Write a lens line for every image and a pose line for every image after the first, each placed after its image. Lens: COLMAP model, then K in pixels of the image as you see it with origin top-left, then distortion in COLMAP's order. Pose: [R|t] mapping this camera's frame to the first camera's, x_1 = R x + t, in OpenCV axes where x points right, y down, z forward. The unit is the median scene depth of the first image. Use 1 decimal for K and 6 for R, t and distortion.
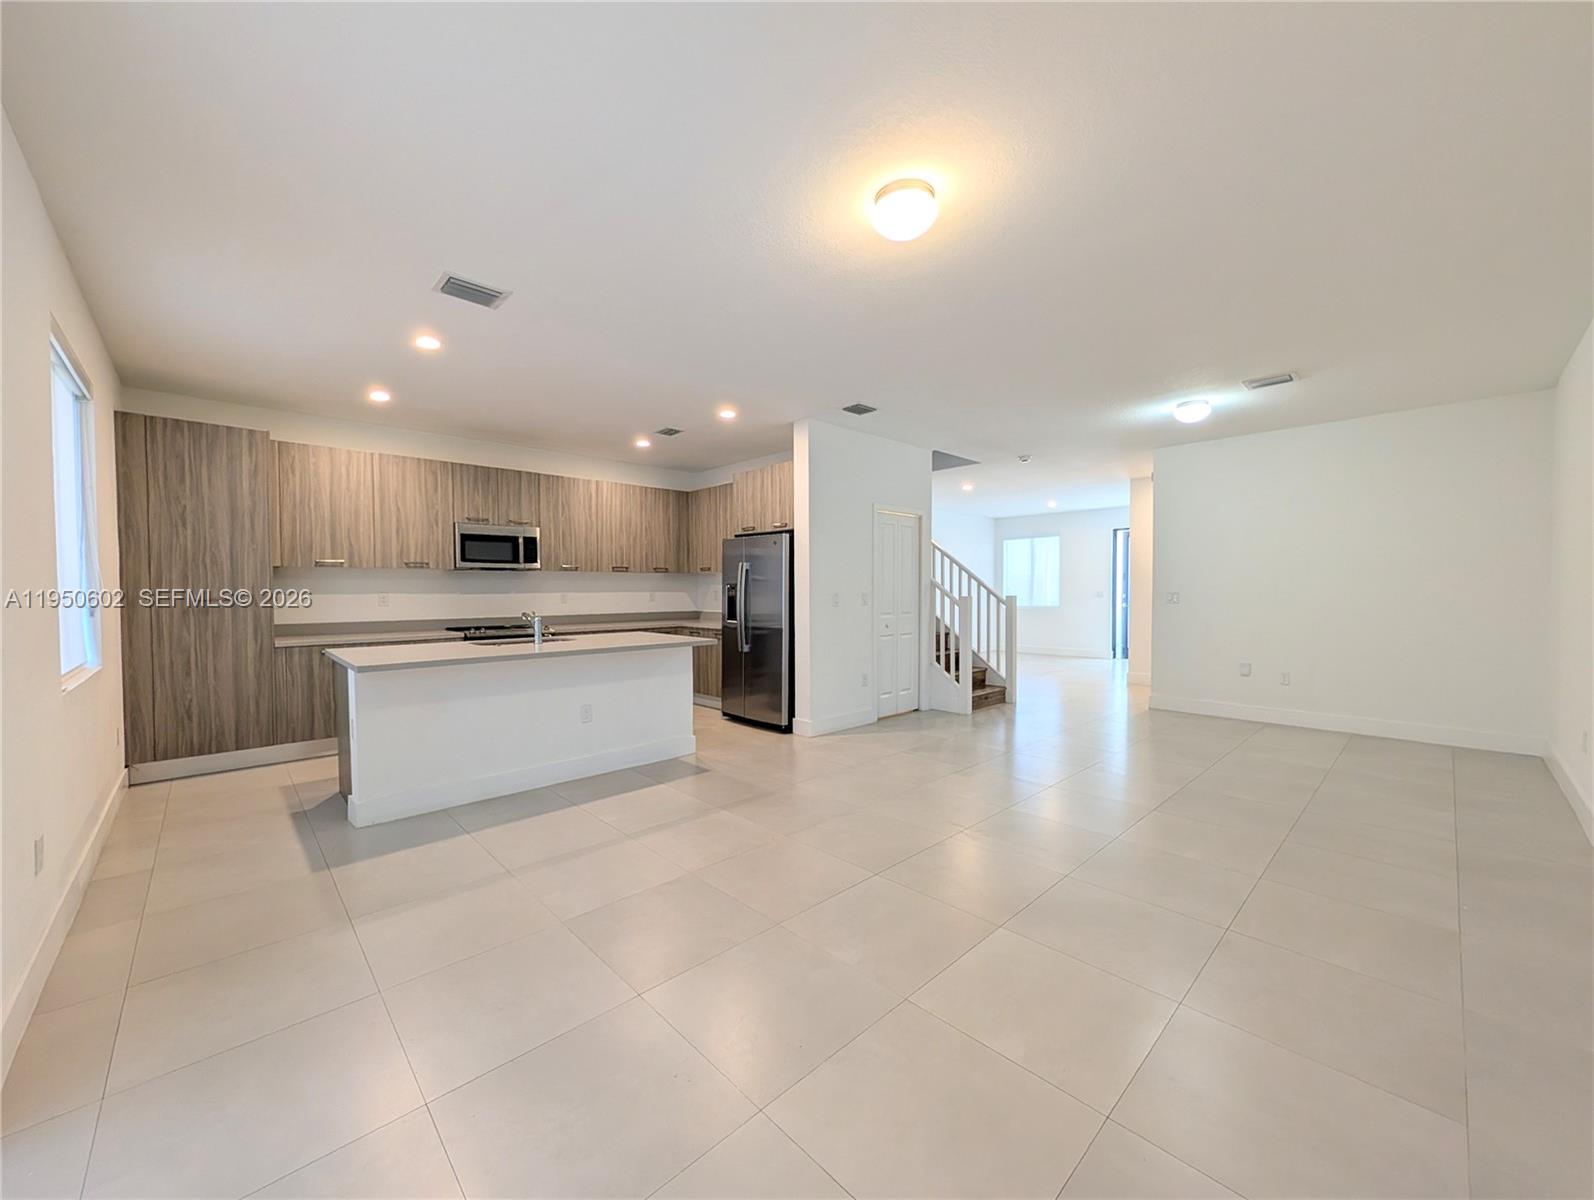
lens RADIAL K [[615.6, 0, 789.4], [0, 615.6, 606.7], [0, 0, 1]] dist [0.001974, -0.000062]
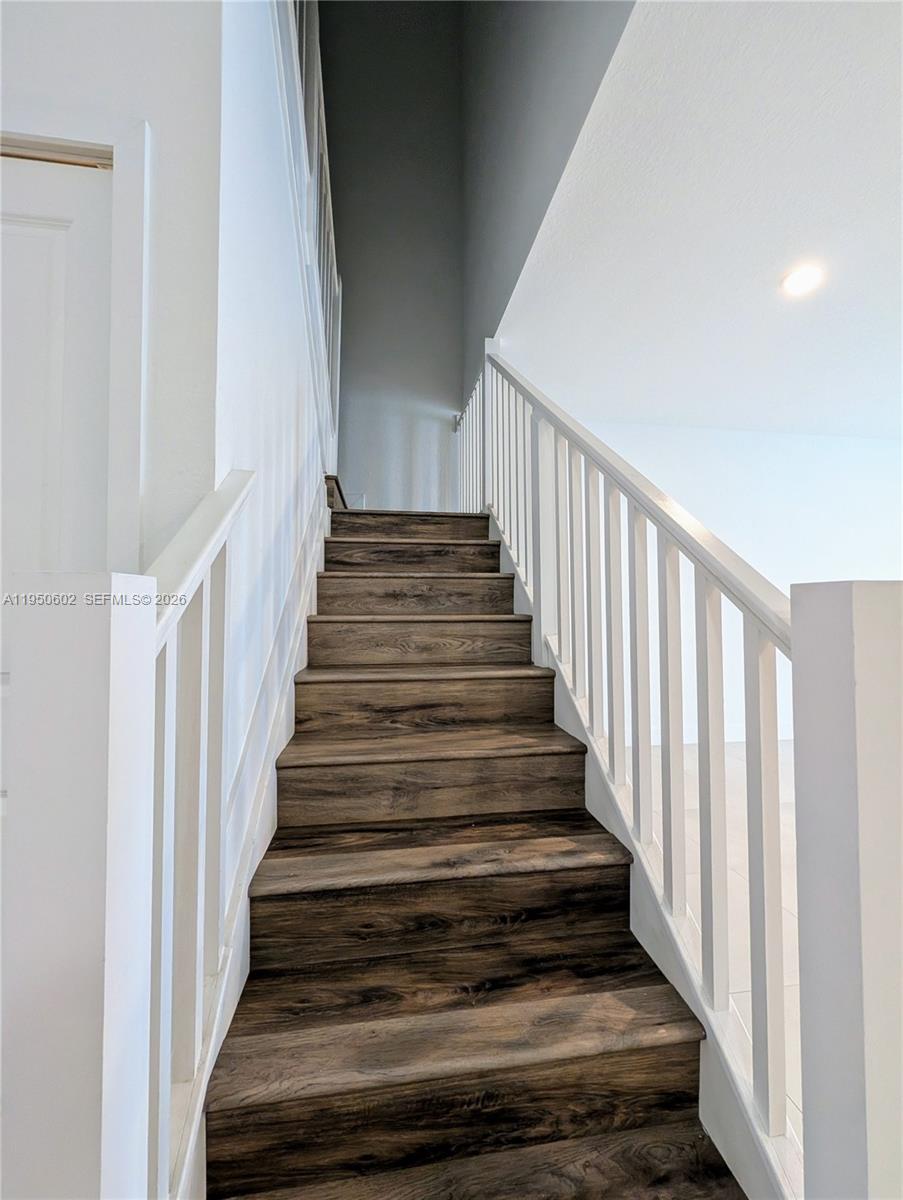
lens RADIAL K [[463.4, 0, 448.3], [0, 463.4, 592.2], [0, 0, 1]] dist [0.001974, -0.000062]
pose [[0.822054, -0.013689, -0.569245, 0.418675], [-0.019860, 0.998413, -0.052690, -0.012955], [0.569063, 0.054619, 0.820478, 1.056055]]
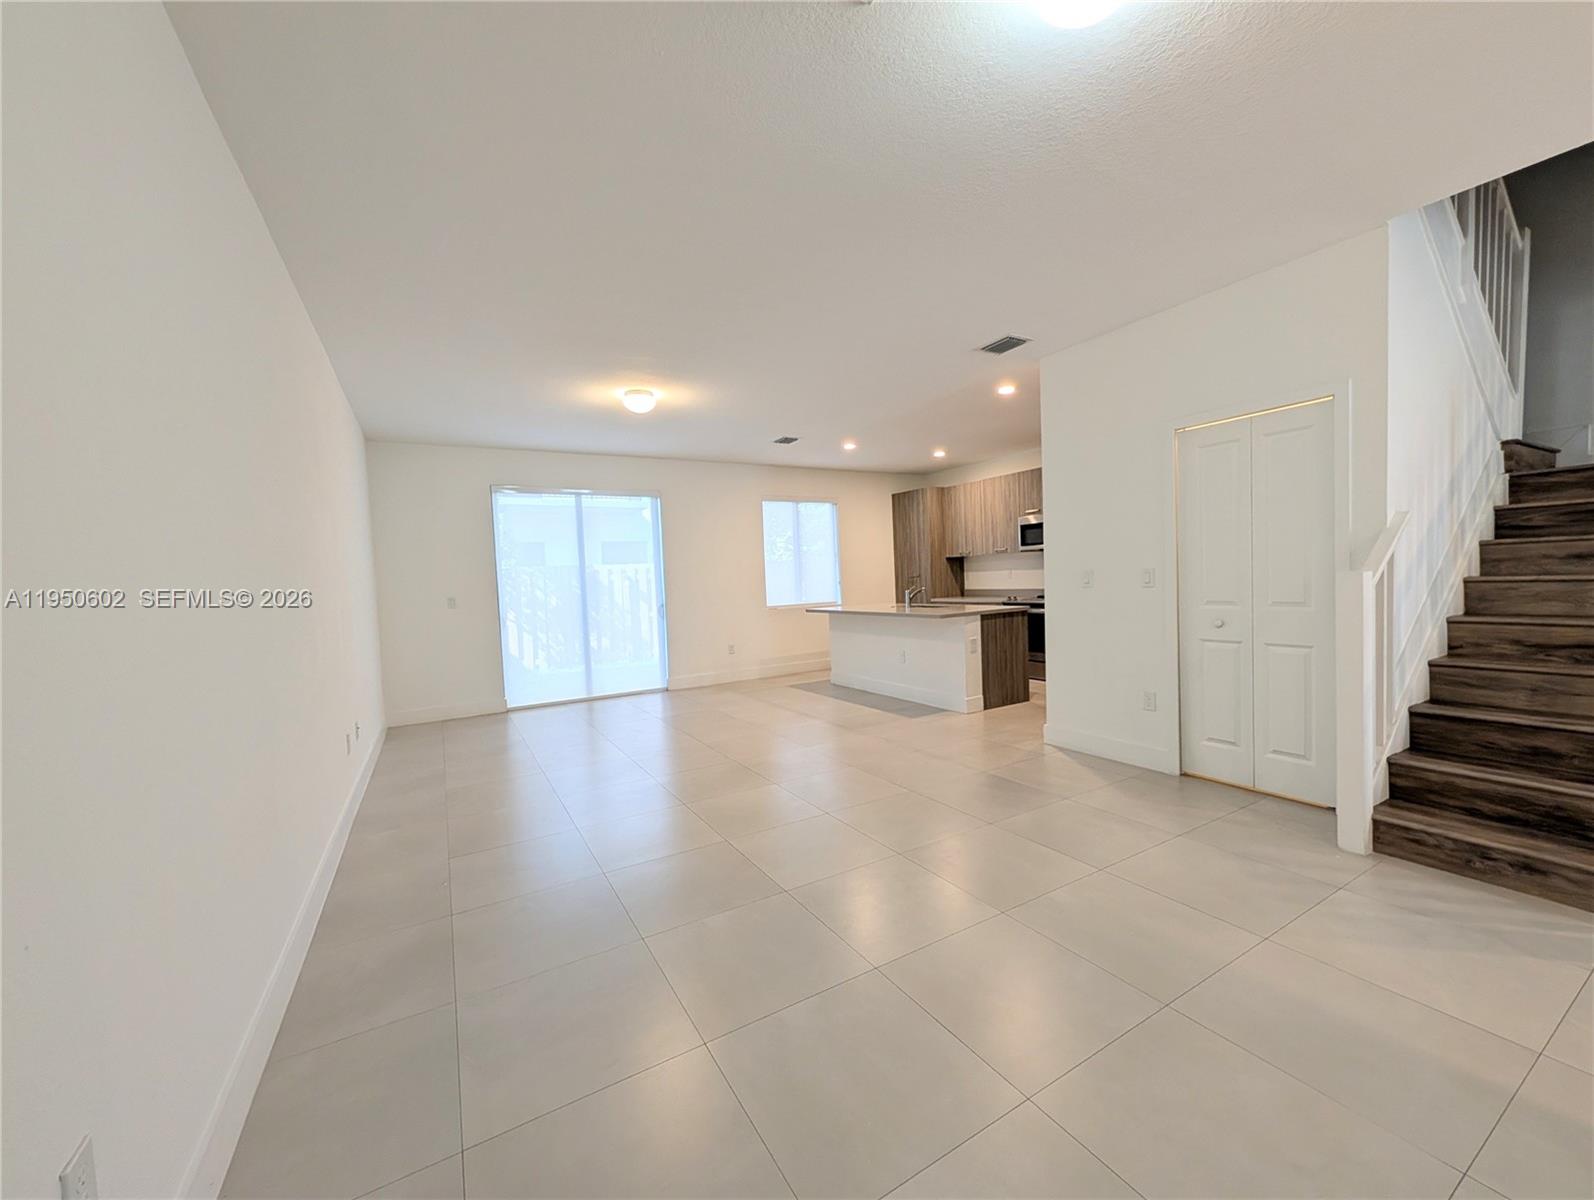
lens RADIAL K [[615.6, 0, 789.4], [0, 615.6, 606.7], [0, 0, 1]] dist [0.001974, -0.000062]
pose [[-0.225557, 0.059153, -0.972432, 0.852247], [0.012397, 0.998248, 0.057848, -0.024896], [0.974151, 0.000992, -0.225895, 0.785716]]
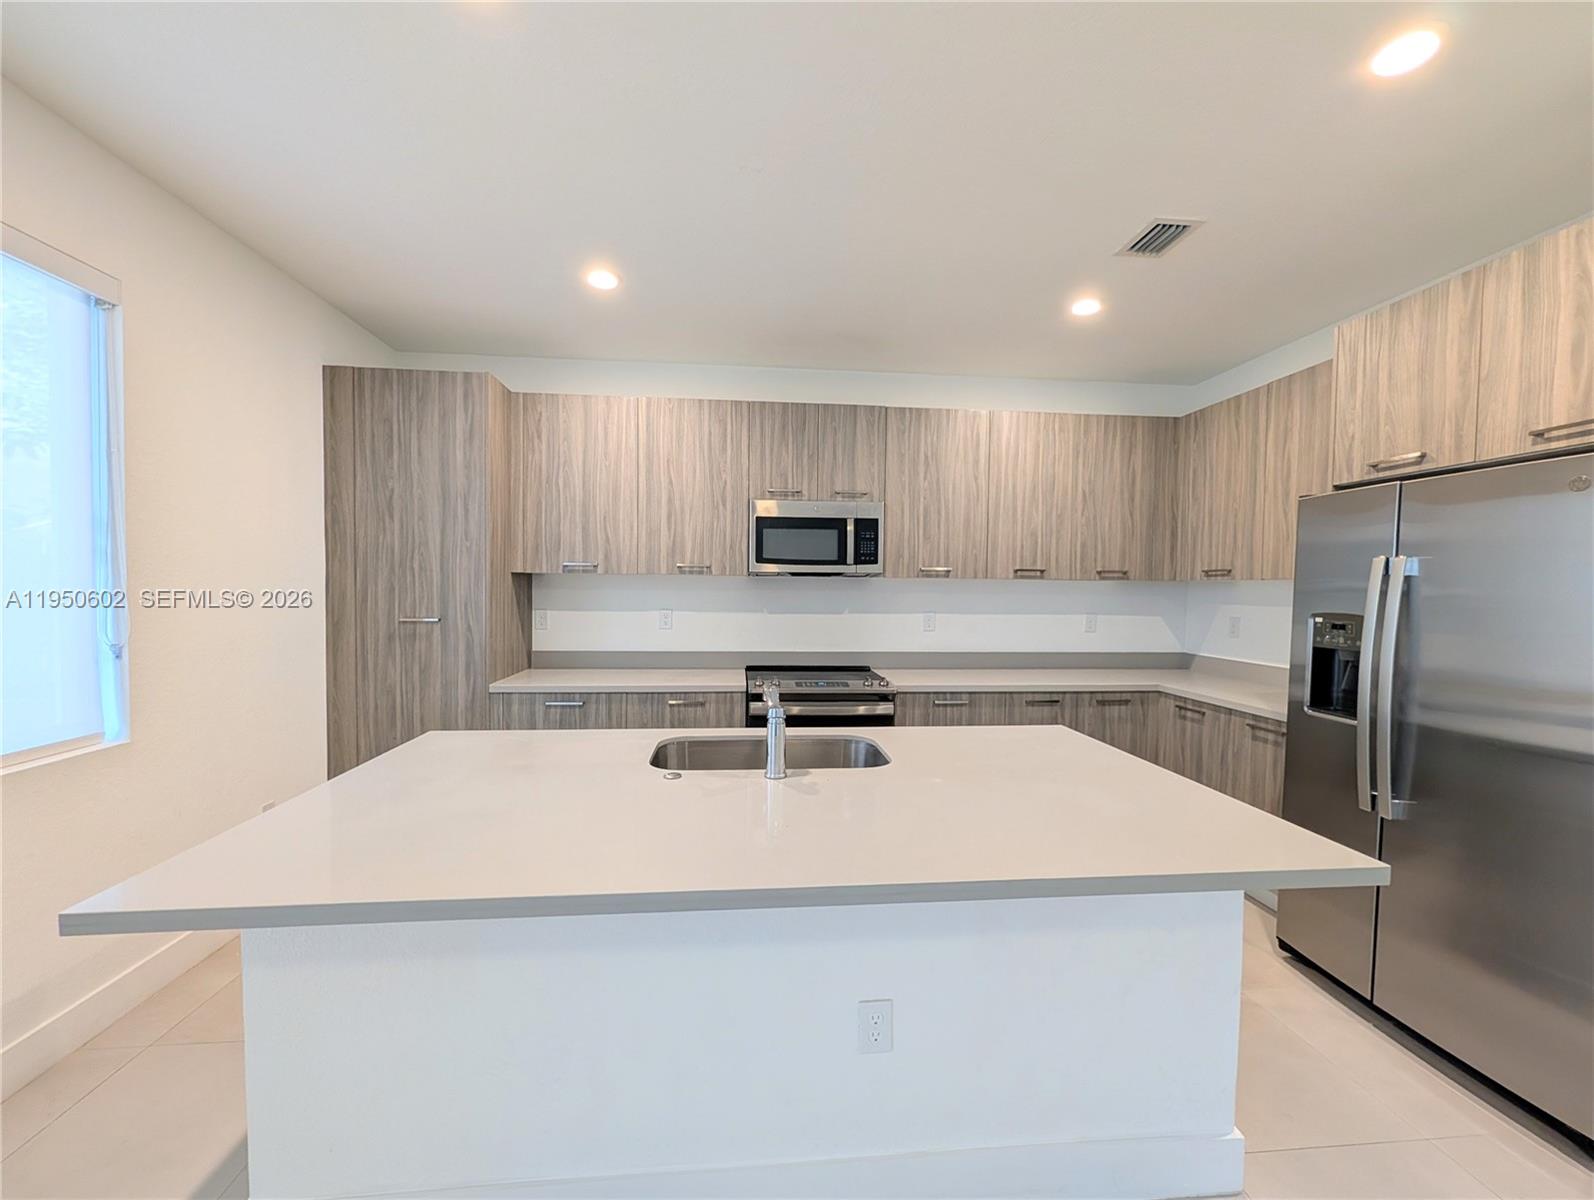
lens RADIAL K [[615.6, 0, 789.4], [0, 615.6, 606.7], [0, 0, 1]] dist [0.001974, -0.000062]
pose [[0.786804, 0.032079, -0.616368, -0.126101], [-0.032222, 0.999421, 0.010883, -0.036226], [0.616361, 0.011298, 0.787383, 0.523920]]
